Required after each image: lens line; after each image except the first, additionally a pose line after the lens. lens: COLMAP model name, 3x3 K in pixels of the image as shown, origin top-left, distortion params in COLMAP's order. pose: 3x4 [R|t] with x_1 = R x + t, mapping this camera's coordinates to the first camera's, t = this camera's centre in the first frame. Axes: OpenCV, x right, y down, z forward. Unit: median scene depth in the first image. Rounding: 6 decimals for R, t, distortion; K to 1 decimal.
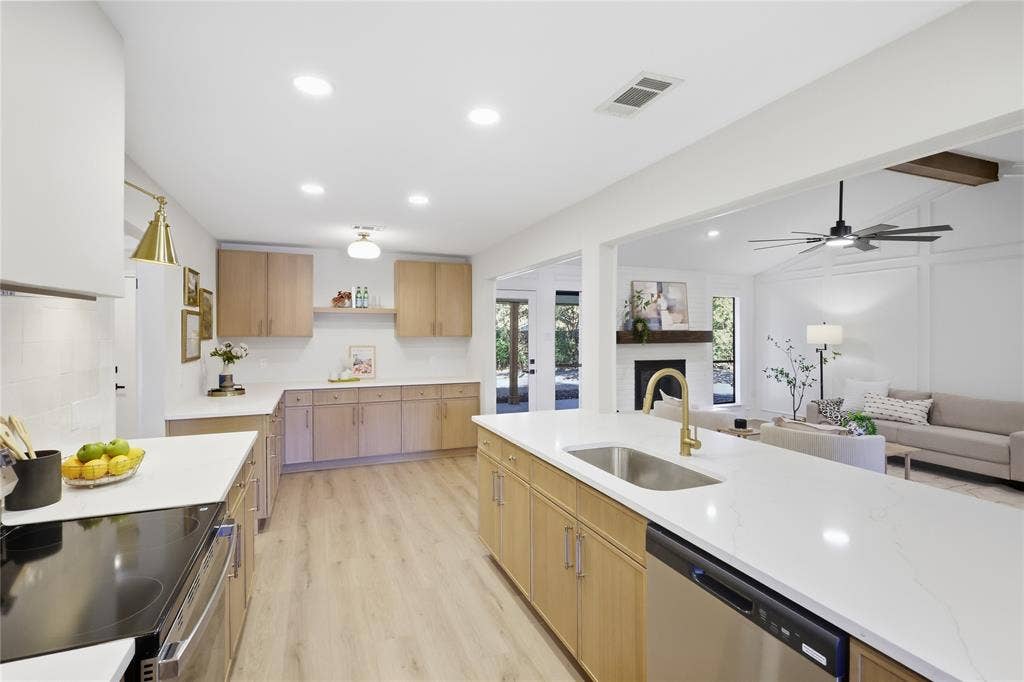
lens RADIAL K [[477.2, 0, 507.8], [0, 477.2, 332.6], [0, 0, 1]] dist [-0.004447, 0.000799]
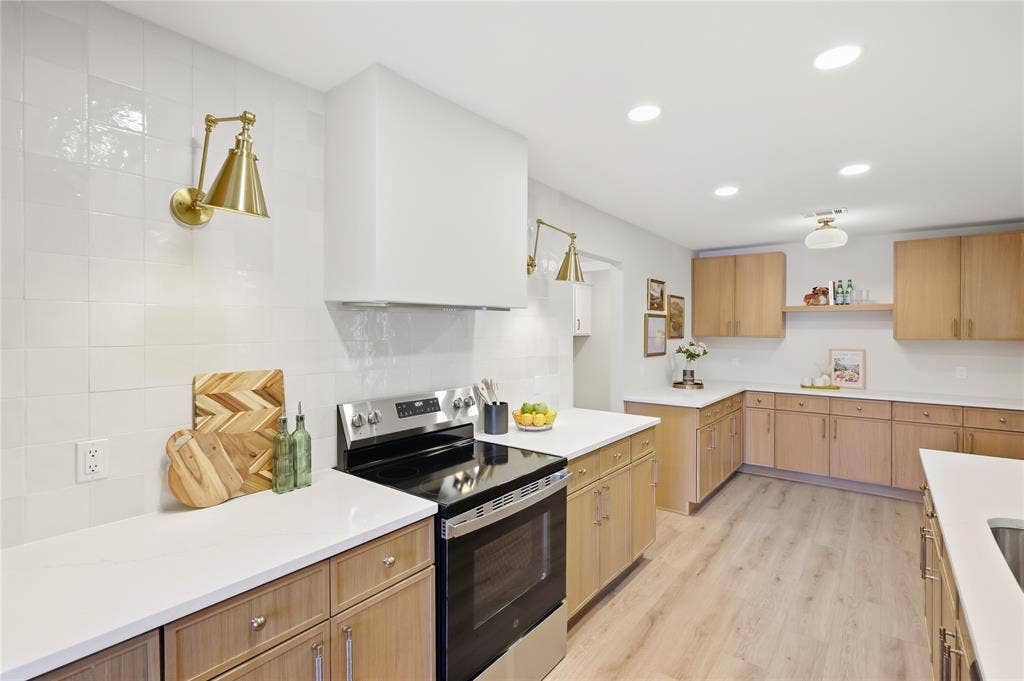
lens RADIAL K [[477.2, 0, 507.8], [0, 477.2, 332.1], [0, 0, 1]] dist [-0.004447, 0.000799]
pose [[0.493417, 0.003402, -0.869786, 0.173968], [-0.006024, 0.999982, 0.000493, 0.000883], [0.869772, 0.004996, 0.493429, 0.068929]]
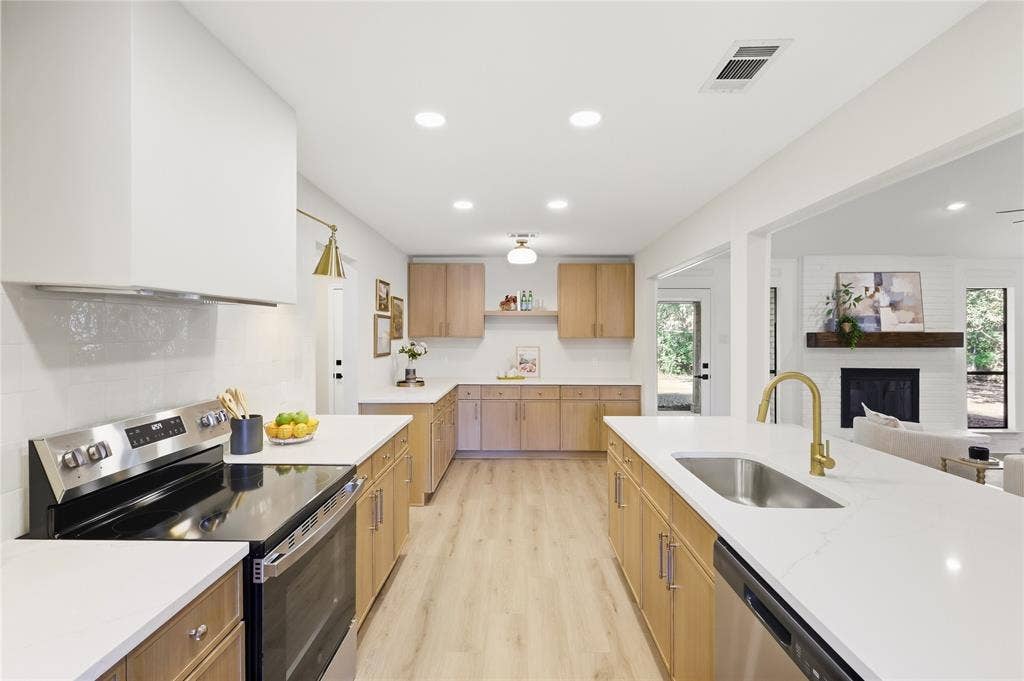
lens RADIAL K [[482.1, 0, 508.1], [0, 482.1, 334.6], [0, 0, 1]] dist [-0.002832, 0.000058]
pose [[0.919683, 0.001459, -0.392658, 0.097127], [-0.002324, 0.999996, -0.001728, 0.004678], [0.392654, 0.002502, 0.919683, -0.004120]]
